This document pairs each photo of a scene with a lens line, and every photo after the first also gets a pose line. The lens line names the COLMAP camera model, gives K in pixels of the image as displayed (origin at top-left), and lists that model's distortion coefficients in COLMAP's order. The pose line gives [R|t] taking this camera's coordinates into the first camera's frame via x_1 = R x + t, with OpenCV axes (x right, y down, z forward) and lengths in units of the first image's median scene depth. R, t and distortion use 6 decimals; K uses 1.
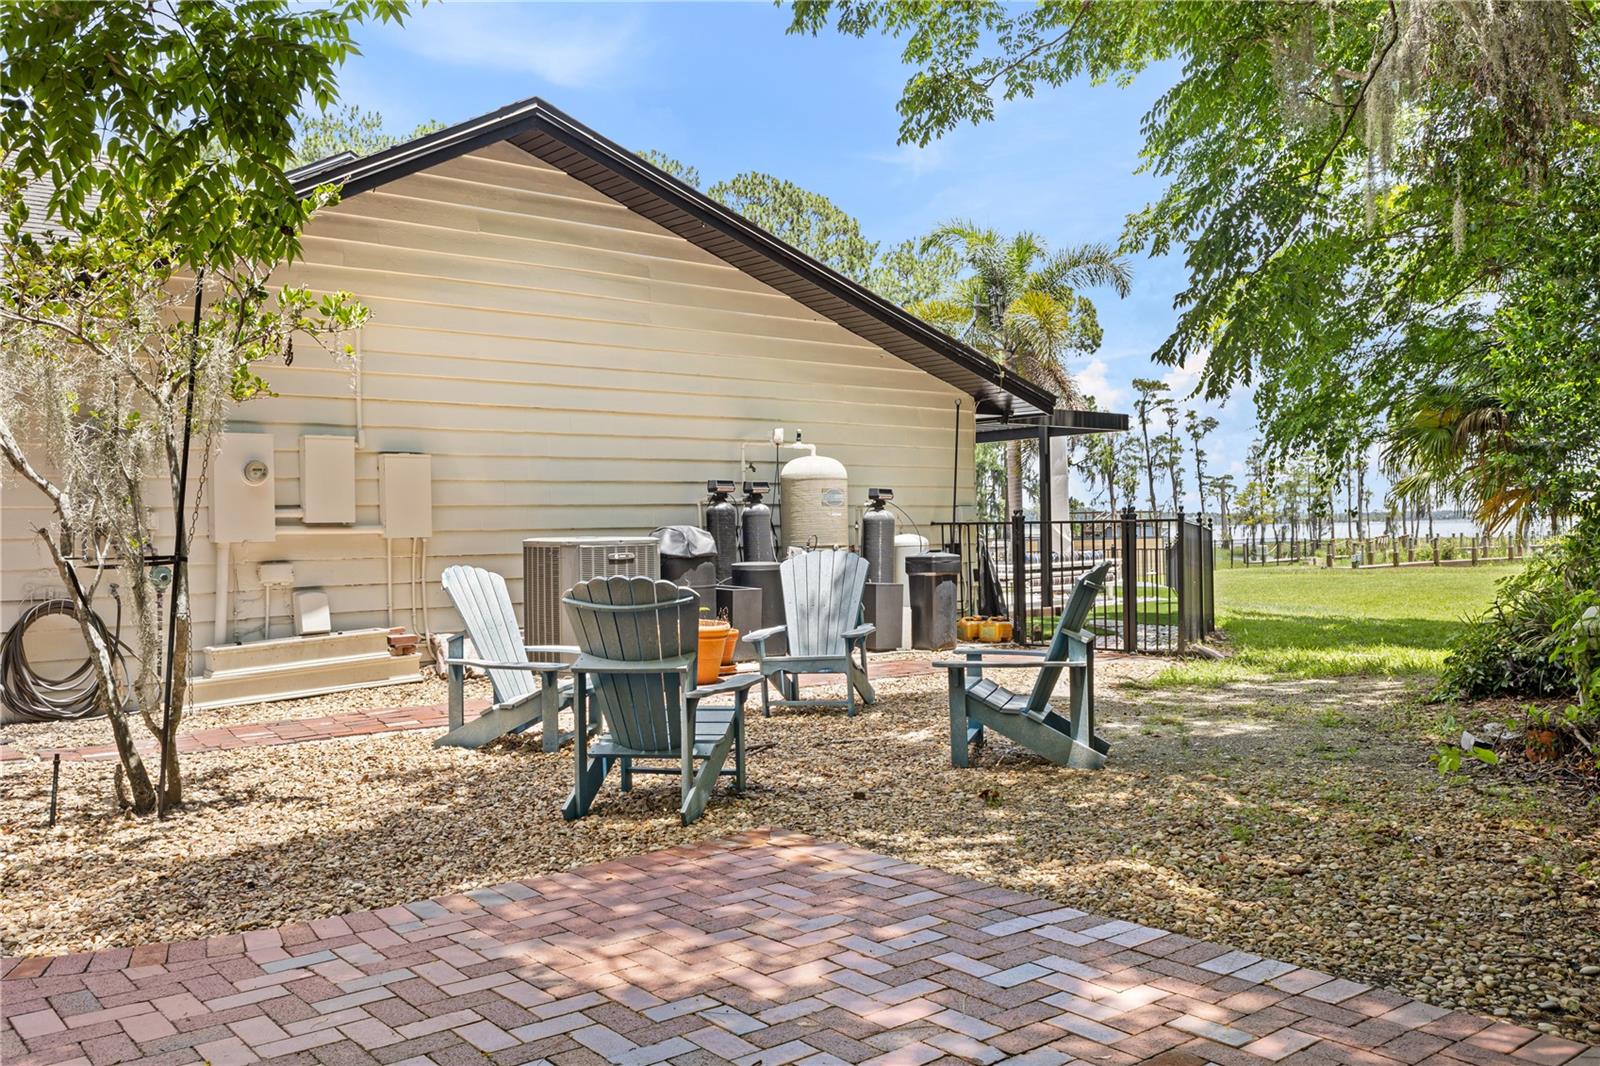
lens RADIAL K [[1300.9, 0, 800.0], [0, 1300.9, 533.0], [0, 0, 1]] dist [0.037962, -0.085110]
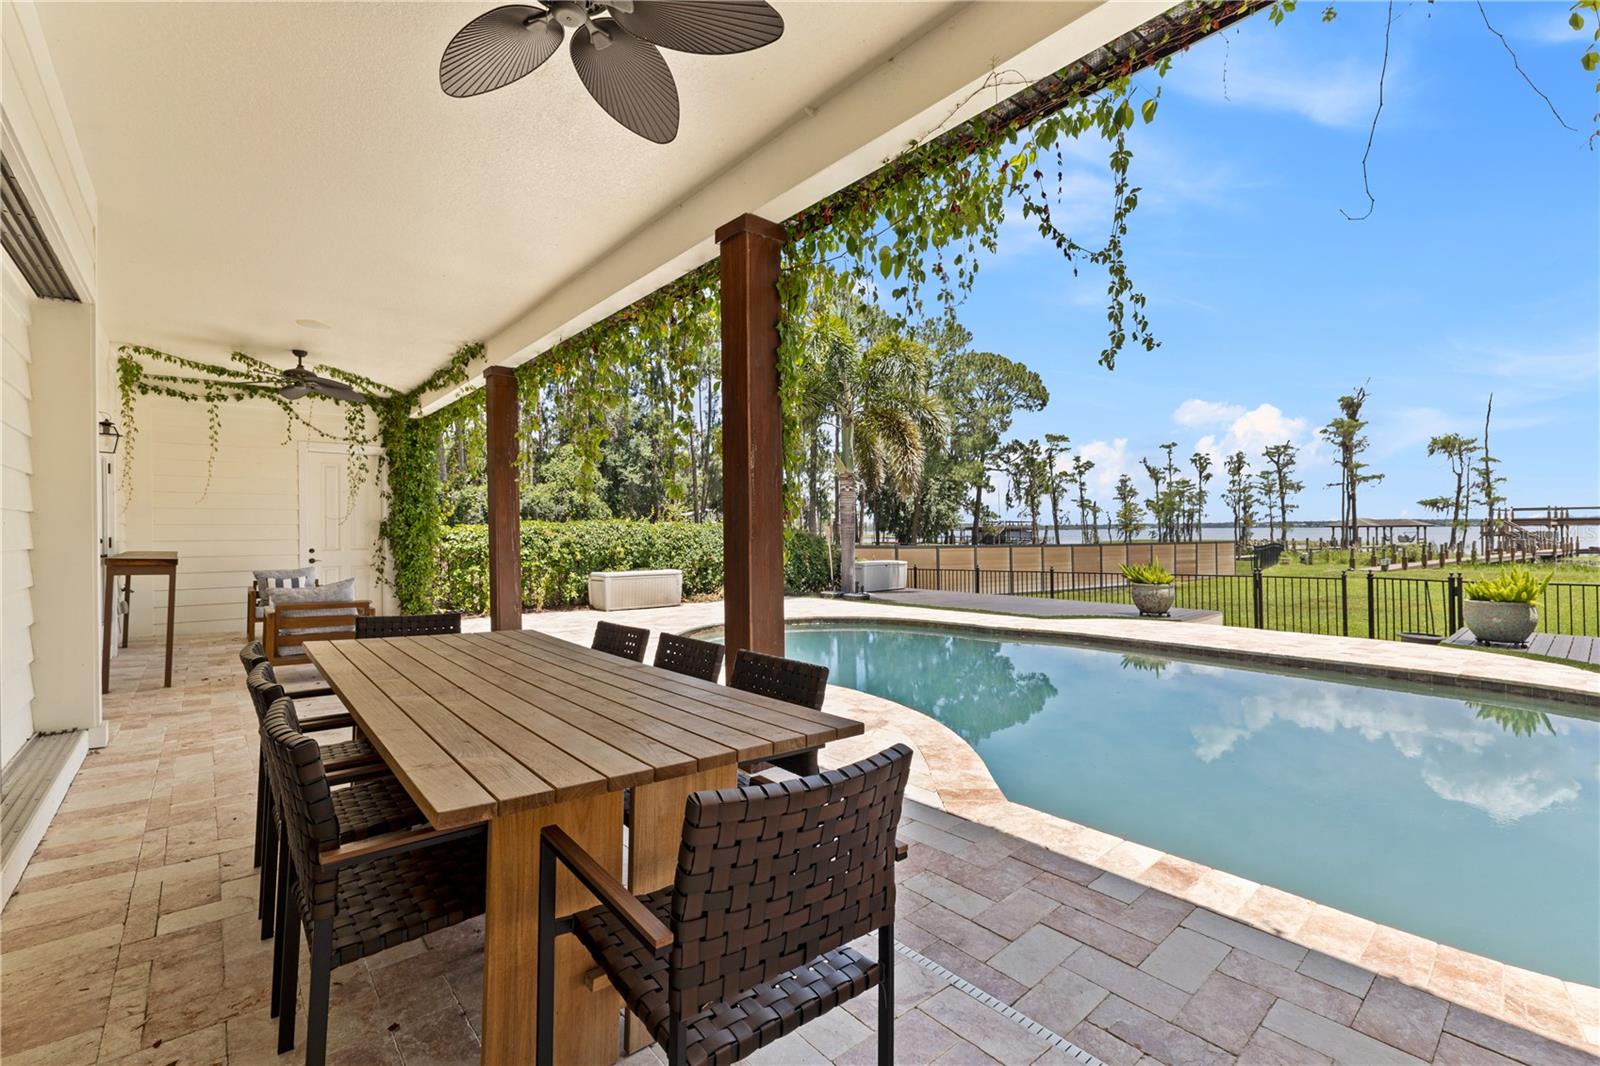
lens RADIAL K [[687.3, 0, 800.2], [0, 687.3, 527.4], [0, 0, 1]] dist [0.011531, -0.000564]
pose [[0.999014, 0.013528, 0.042291, -0.061042], [-0.013257, 0.999890, -0.006689, -0.000018], [-0.042377, 0.006121, 0.999083, 0.208751]]
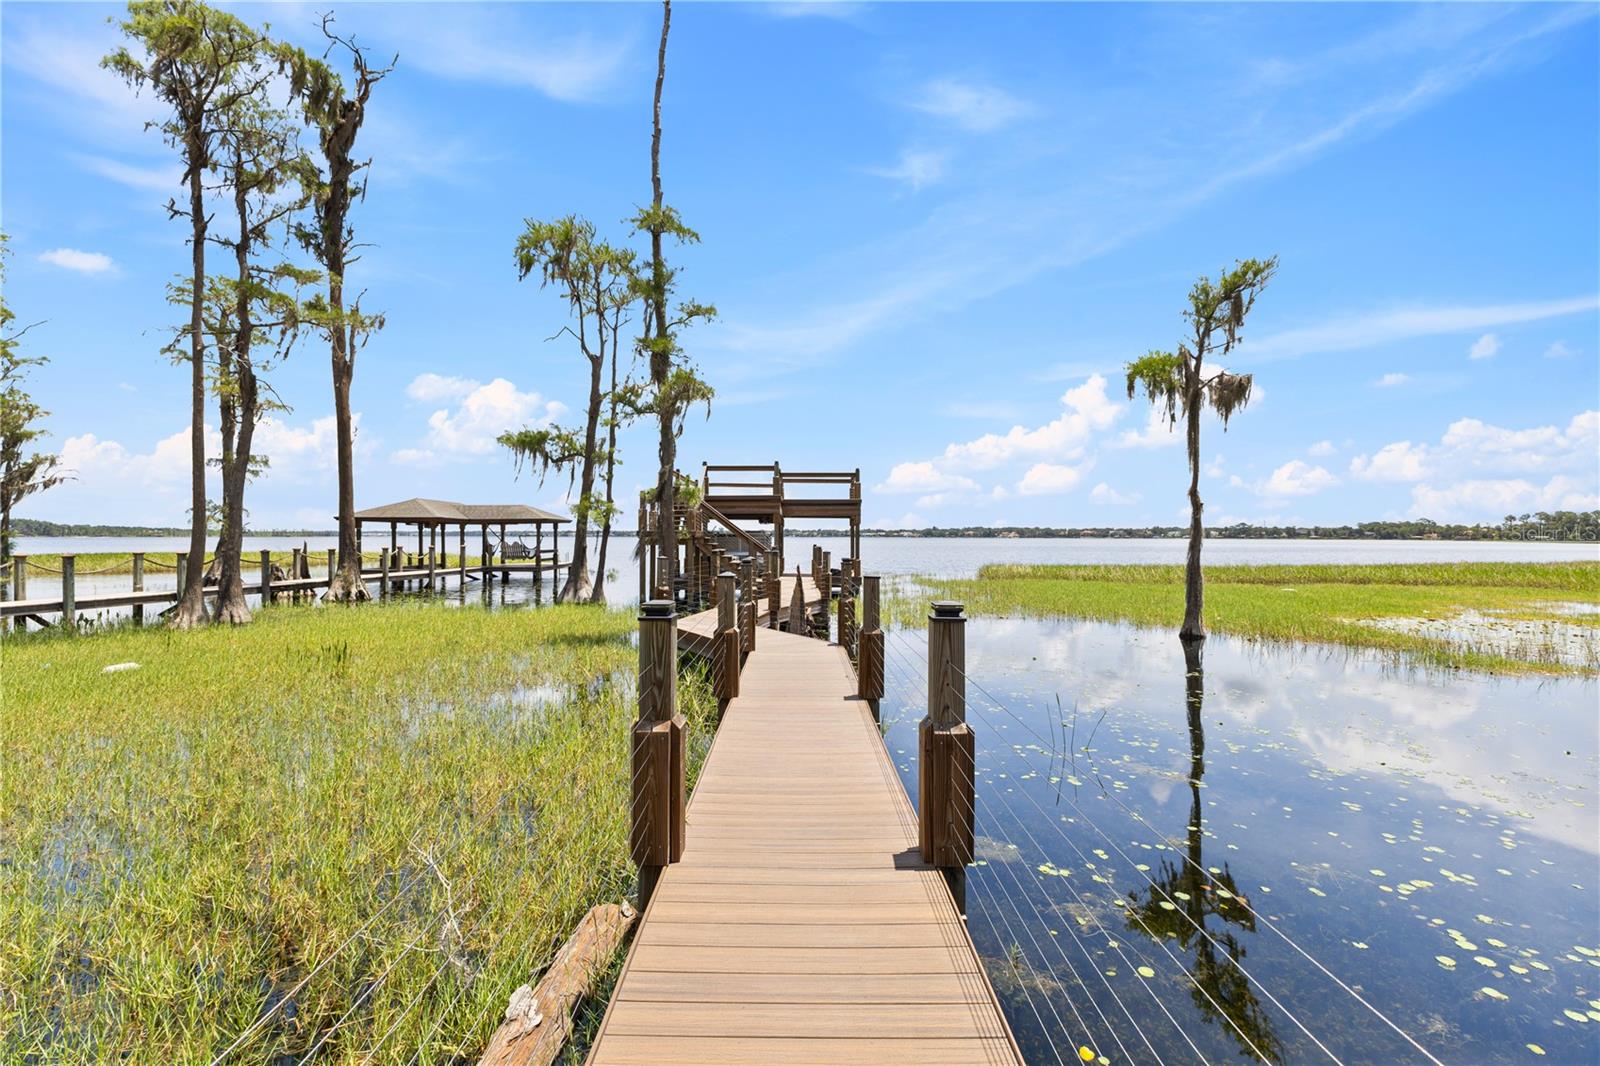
lens RADIAL K [[687.3, 0, 800.2], [0, 687.3, 527.4], [0, 0, 1]] dist [0.011531, -0.000564]
pose [[0.511660, 0.033766, 0.858524, 0.377226], [-0.011629, 0.999408, -0.032377, -0.003281], [-0.859109, 0.006582, 0.511750, 0.616221]]
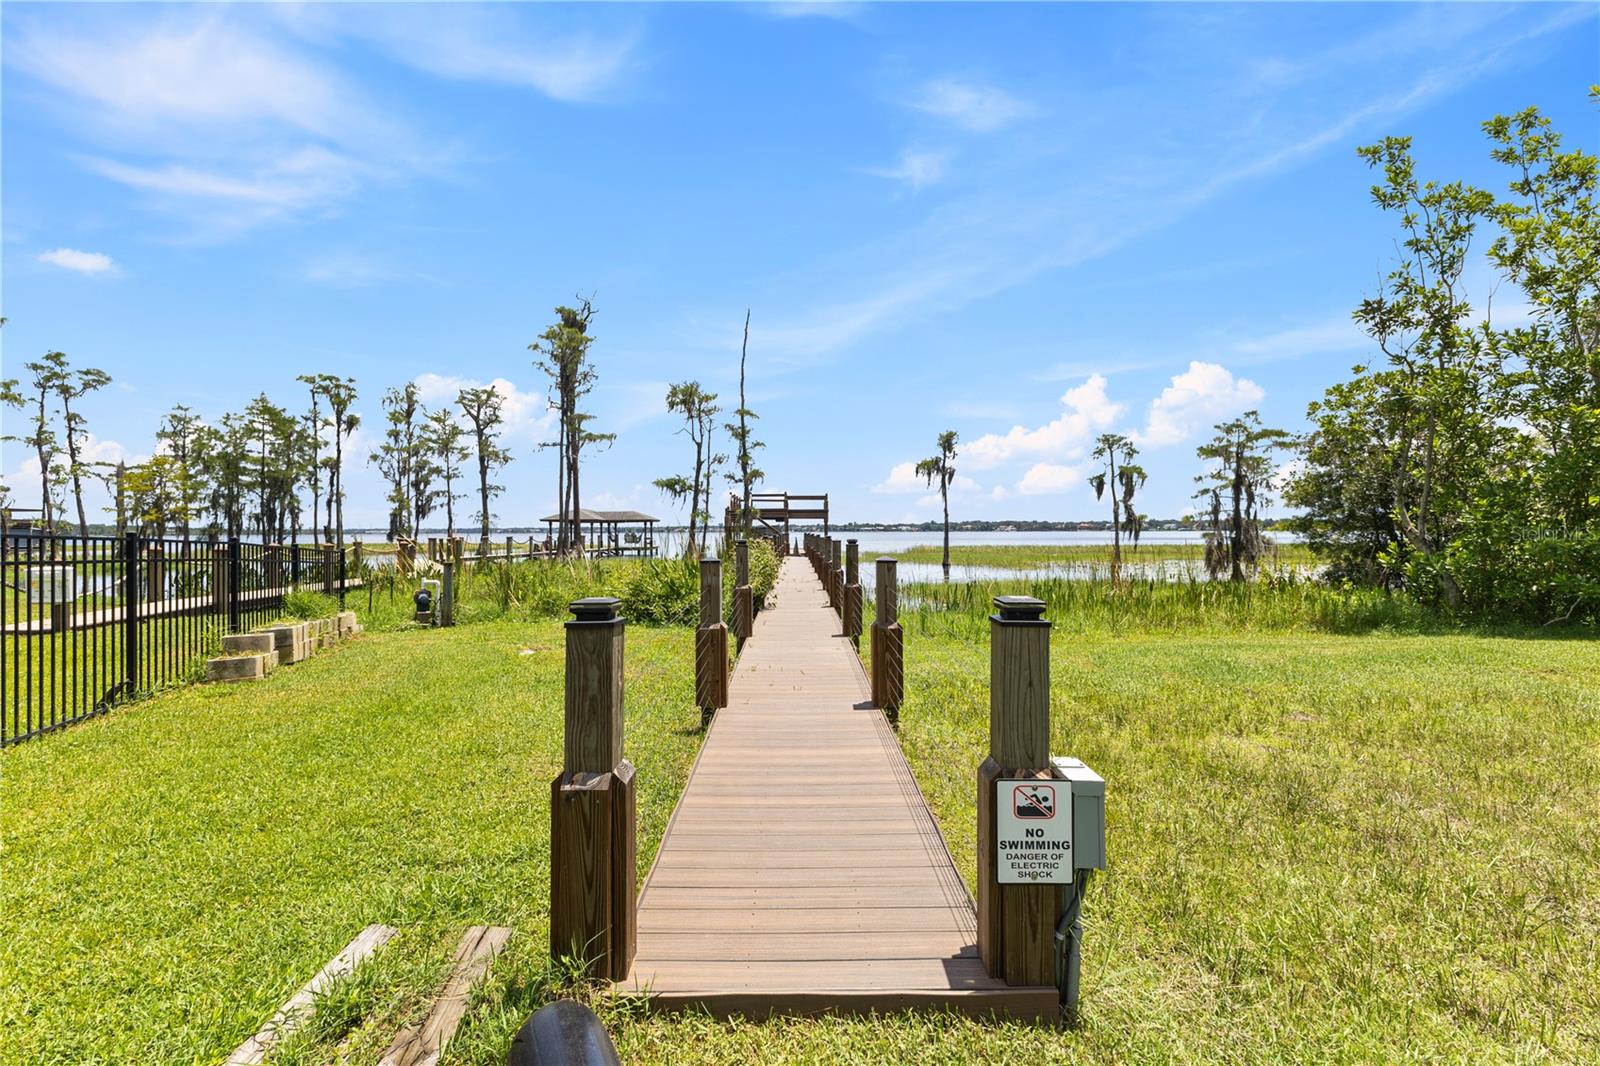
lens RADIAL K [[690.3, 0, 793.7], [0, 690.3, 530.7], [0, 0, 1]] dist [0.007311, 0.000587]
pose [[0.519098, 0.020112, 0.854478, 0.198554], [-0.005239, 0.999779, -0.020349, 0.002680], [-0.854699, 0.006086, 0.519089, 0.508075]]
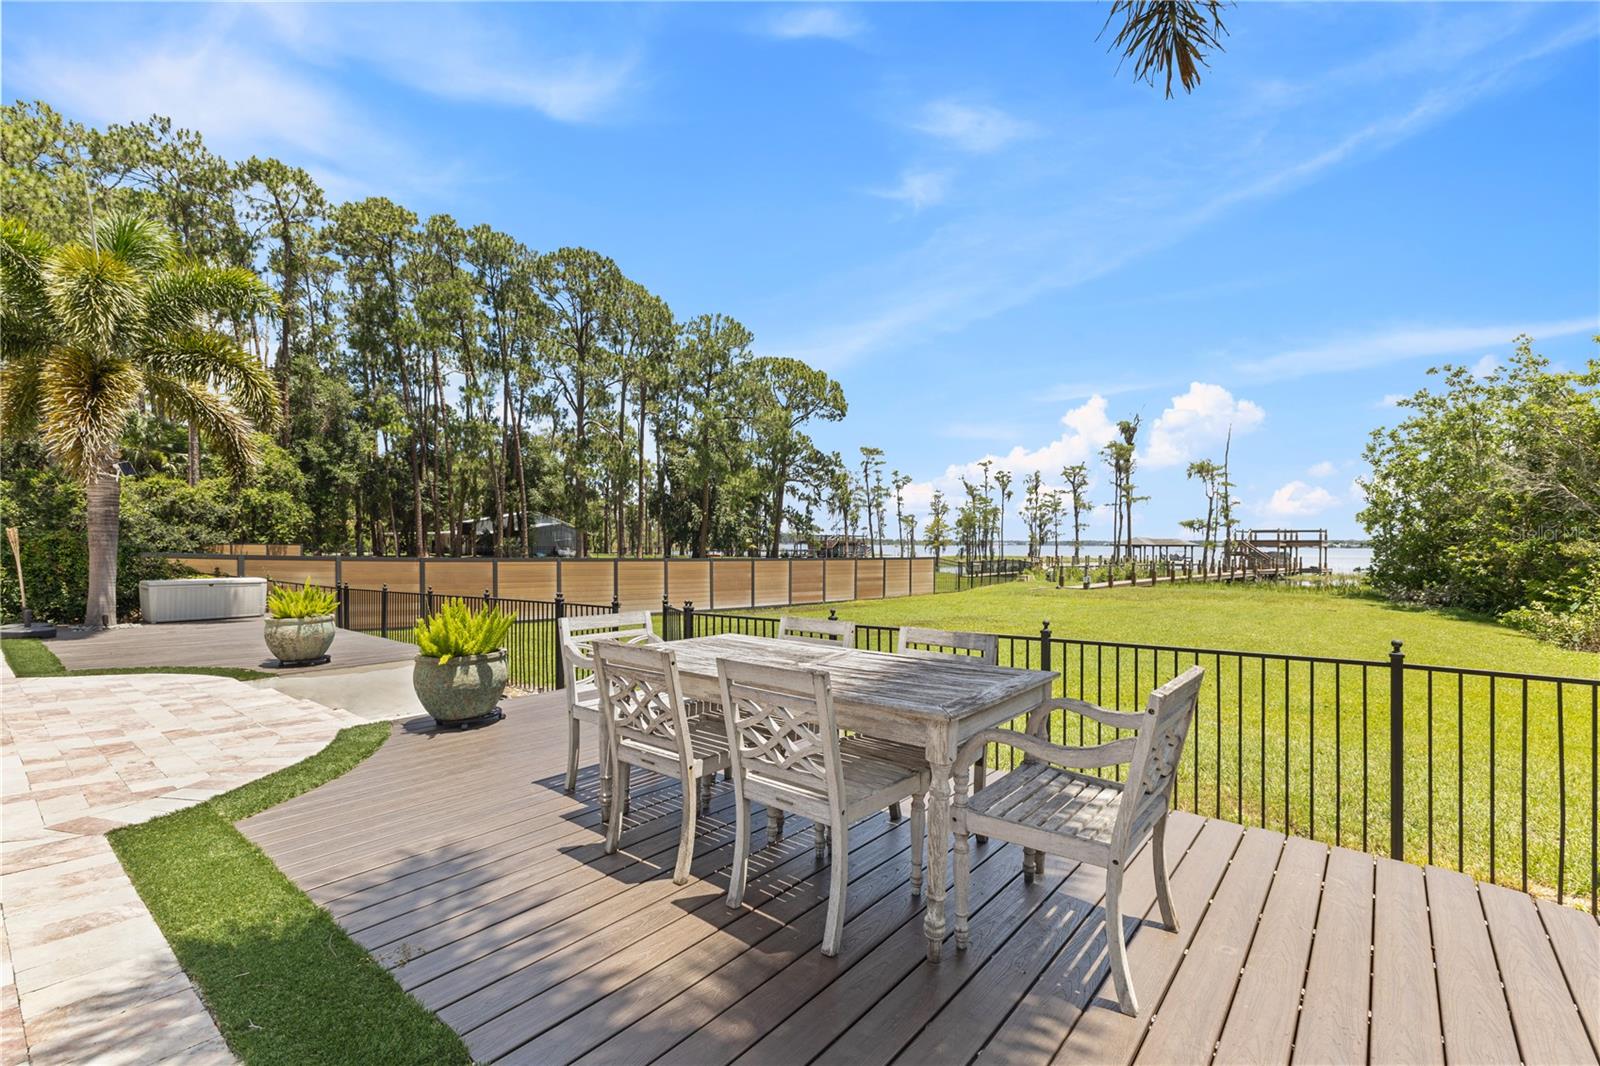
lens RADIAL K [[702.1, 0, 805.6], [0, 702.1, 549.0], [0, 0, 1]] dist [0.011905, -0.000487]
pose [[0.975994, 0.025963, 0.216246, 0.023090], [-0.027098, 0.999630, 0.002287, -0.001338], [-0.216107, -0.008092, 0.976336, 0.226742]]
